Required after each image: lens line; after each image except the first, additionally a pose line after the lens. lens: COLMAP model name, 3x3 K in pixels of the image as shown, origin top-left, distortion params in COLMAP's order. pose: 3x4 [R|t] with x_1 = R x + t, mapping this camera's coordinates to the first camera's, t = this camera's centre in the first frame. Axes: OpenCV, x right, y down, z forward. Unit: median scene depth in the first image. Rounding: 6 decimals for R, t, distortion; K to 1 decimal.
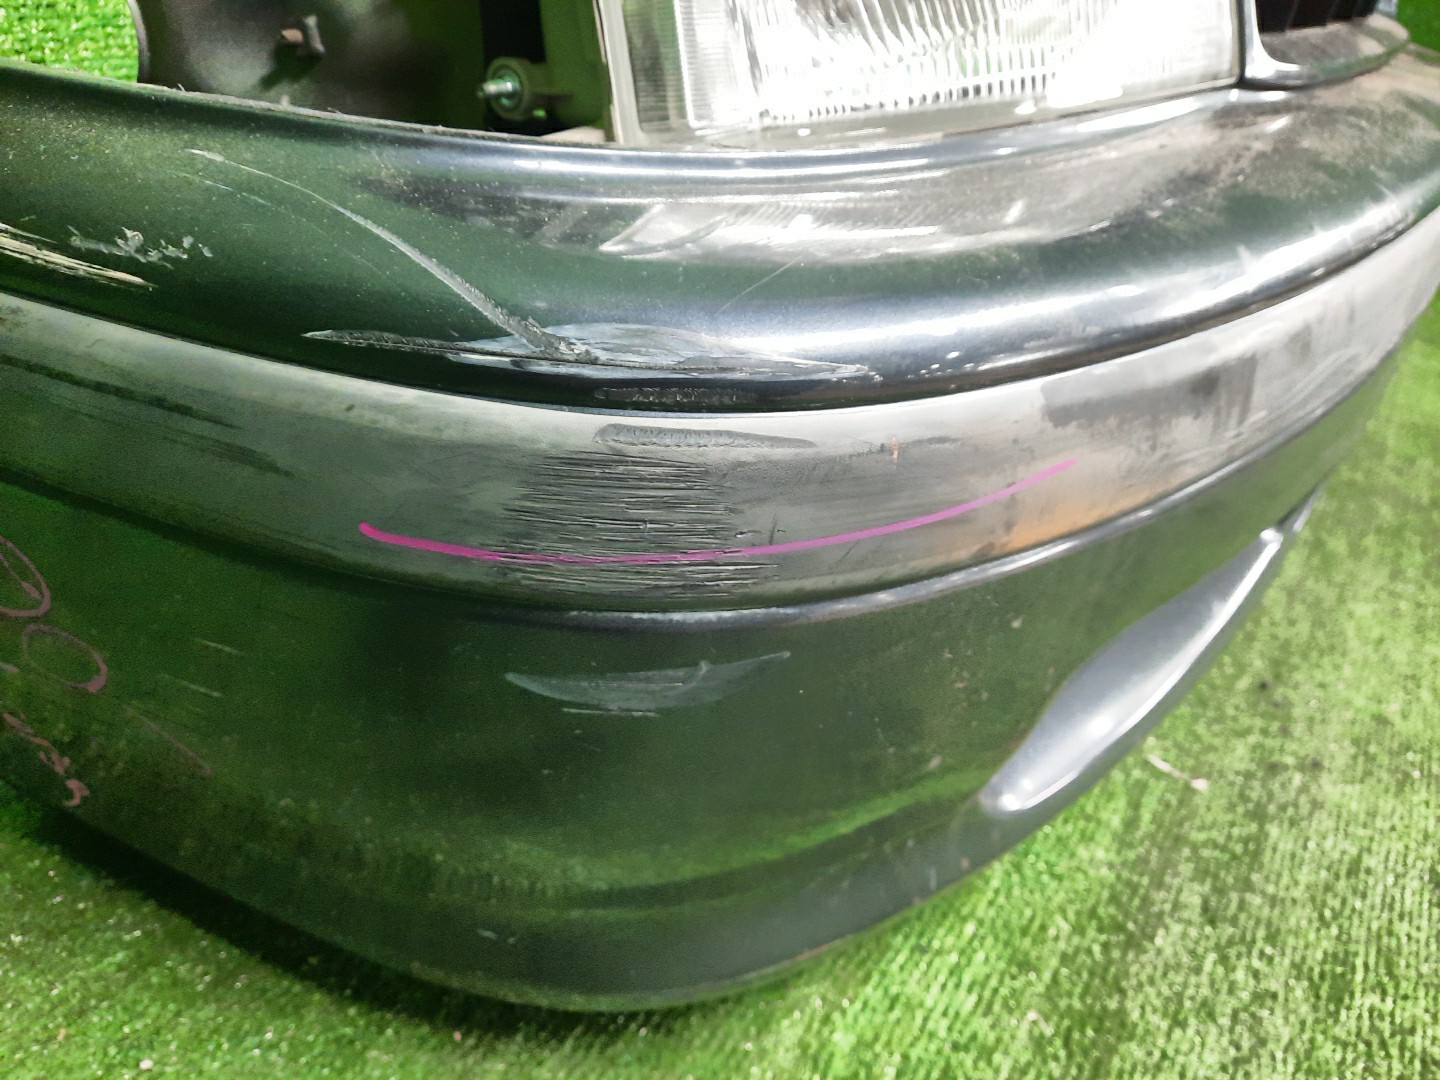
lens RADIAL K [[1122.2, 0, 719.4], [0, 1122.2, 585.7], [0, 0, 1]] dist [-0.000738, -0.009377]
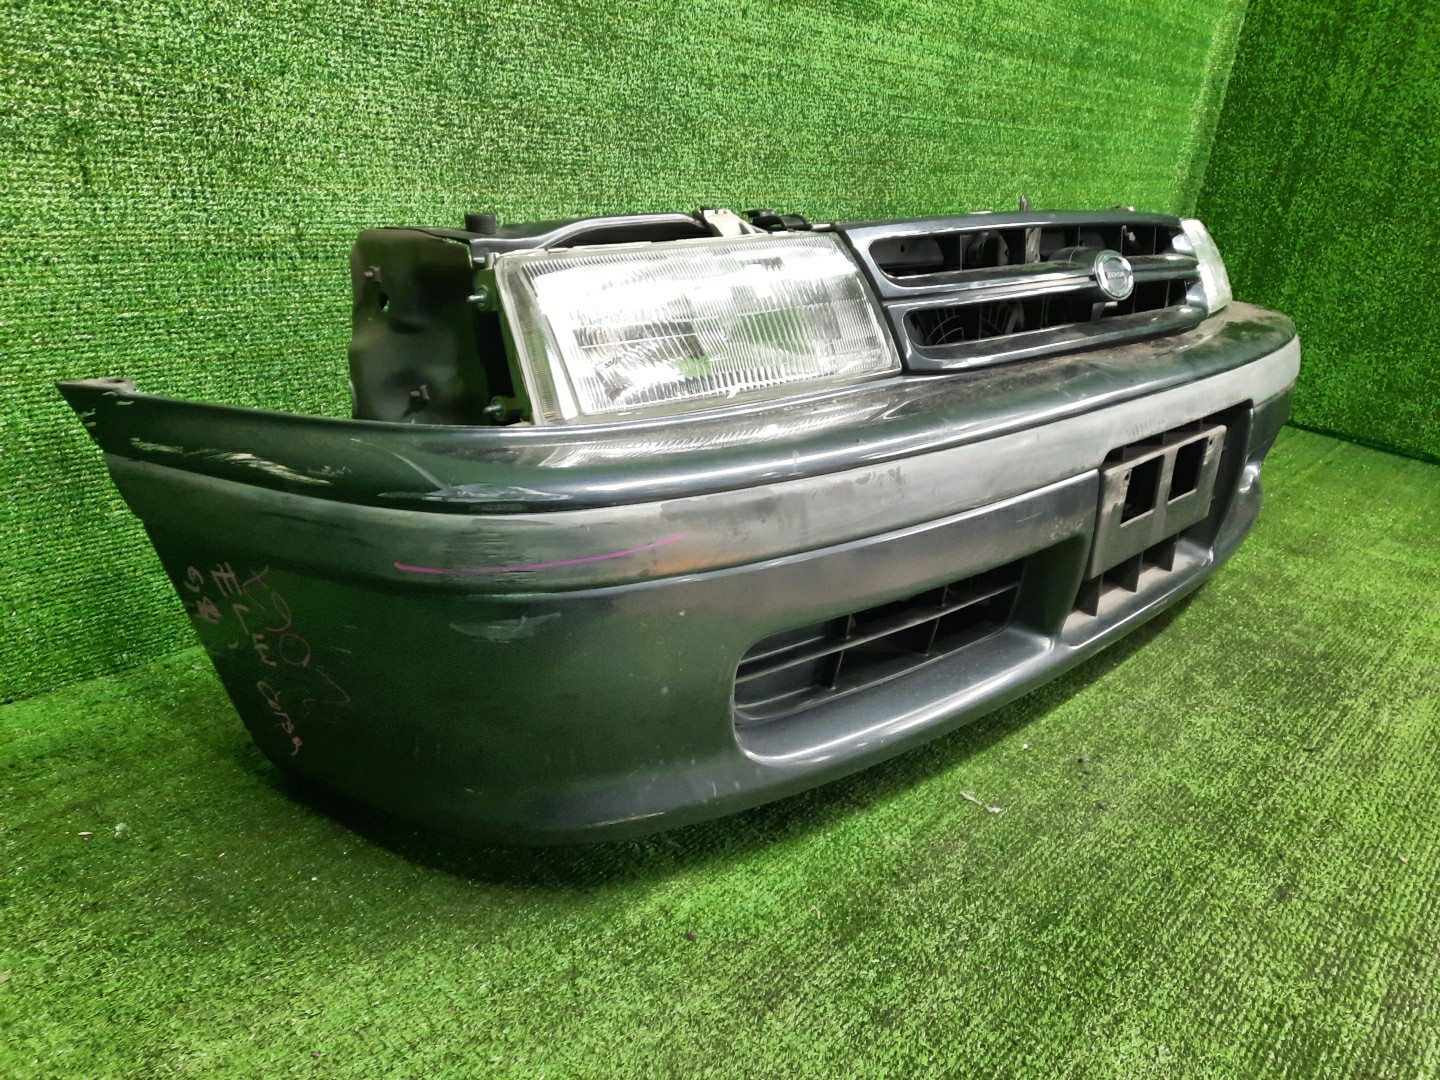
lens RADIAL K [[1122.2, 0, 719.4], [0, 1122.2, 585.7], [0, 0, 1]] dist [-0.000738, -0.009377]
pose [[0.979475, -0.047597, -0.195866, 0.895798], [-0.002225, 0.969108, -0.246627, 0.609680], [0.201554, 0.242000, 0.949111, -1.287292]]
